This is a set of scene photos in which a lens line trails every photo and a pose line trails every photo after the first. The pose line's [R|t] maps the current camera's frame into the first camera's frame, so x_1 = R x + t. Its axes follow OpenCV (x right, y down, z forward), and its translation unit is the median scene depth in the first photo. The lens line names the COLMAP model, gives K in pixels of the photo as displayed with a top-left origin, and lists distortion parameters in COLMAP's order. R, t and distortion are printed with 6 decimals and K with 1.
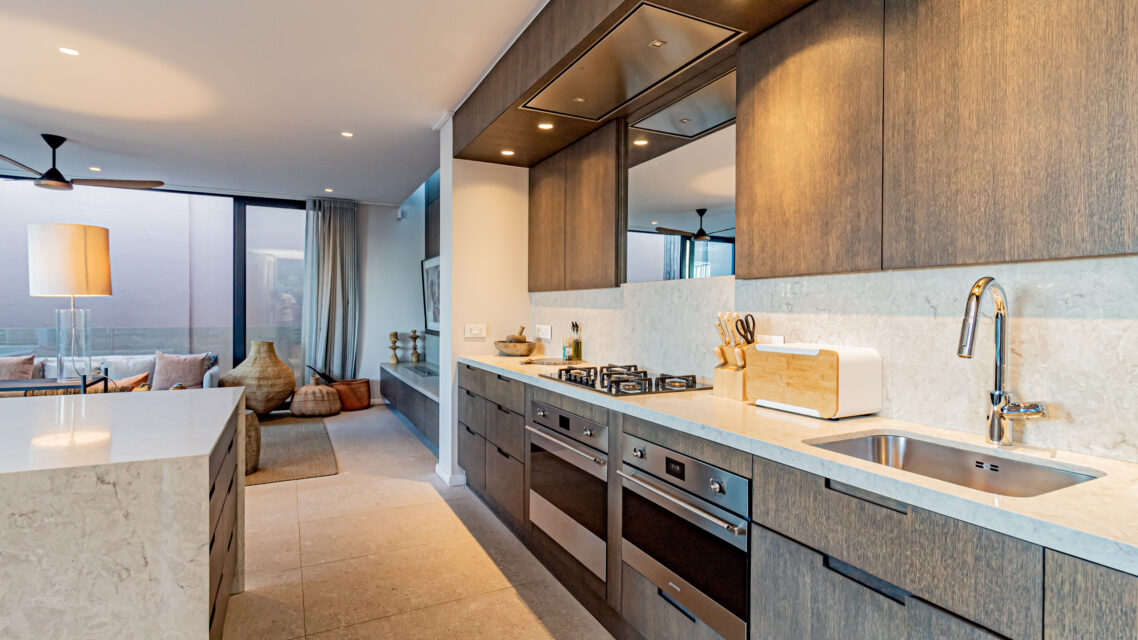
lens RADIAL K [[551.1, 0, 569.1], [0, 551.1, 315.9], [0, 0, 1]] dist [0.001523, -0.000211]
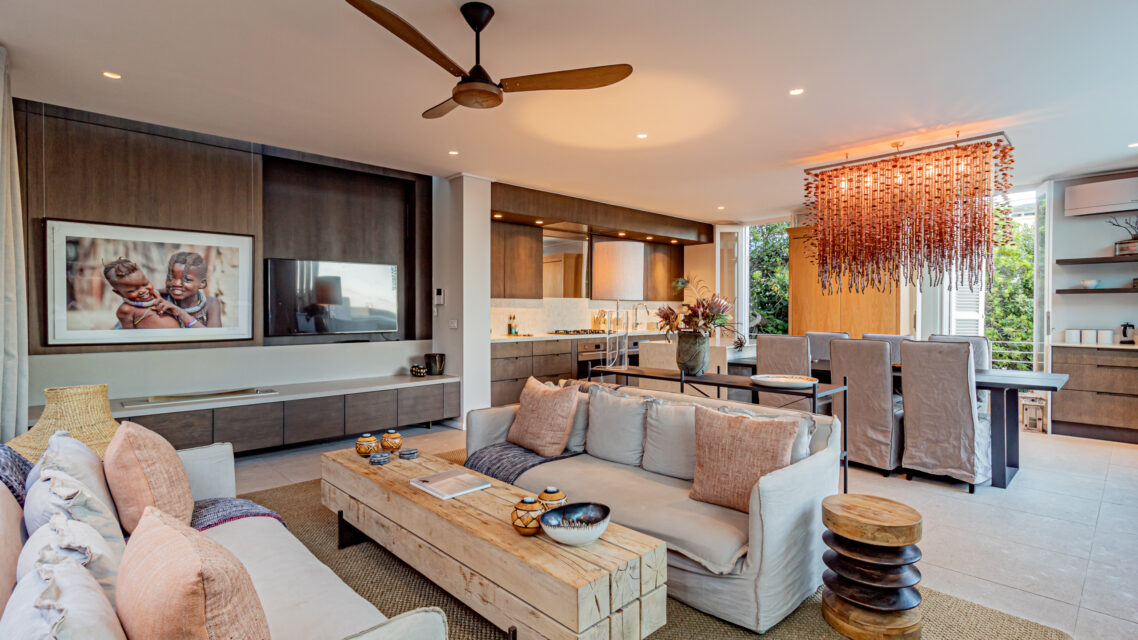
lens RADIAL K [[551.1, 0, 570.5], [0, 551.1, 313.7], [0, 0, 1]] dist [0.001523, -0.000211]
pose [[-0.290520, -0.013847, 0.956769, -2.970130], [0.008395, 0.999820, 0.017019, -0.038324], [-0.956832, 0.012977, -0.290351, 2.115621]]
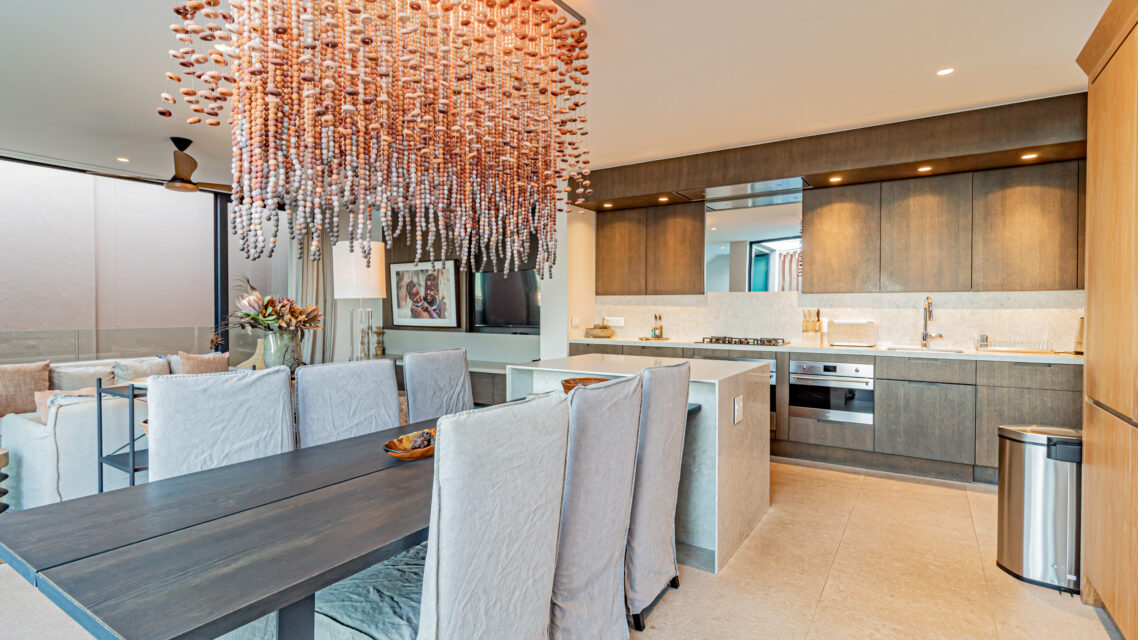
lens RADIAL K [[551.1, 0, 570.6], [0, 551.1, 316.4], [0, 0, 1]] dist [0.001523, -0.000211]
pose [[0.867258, -0.011680, 0.497723, -1.604783], [0.008768, 0.999928, 0.008188, 0.001764], [-0.497783, -0.002737, 0.867298, -0.471632]]
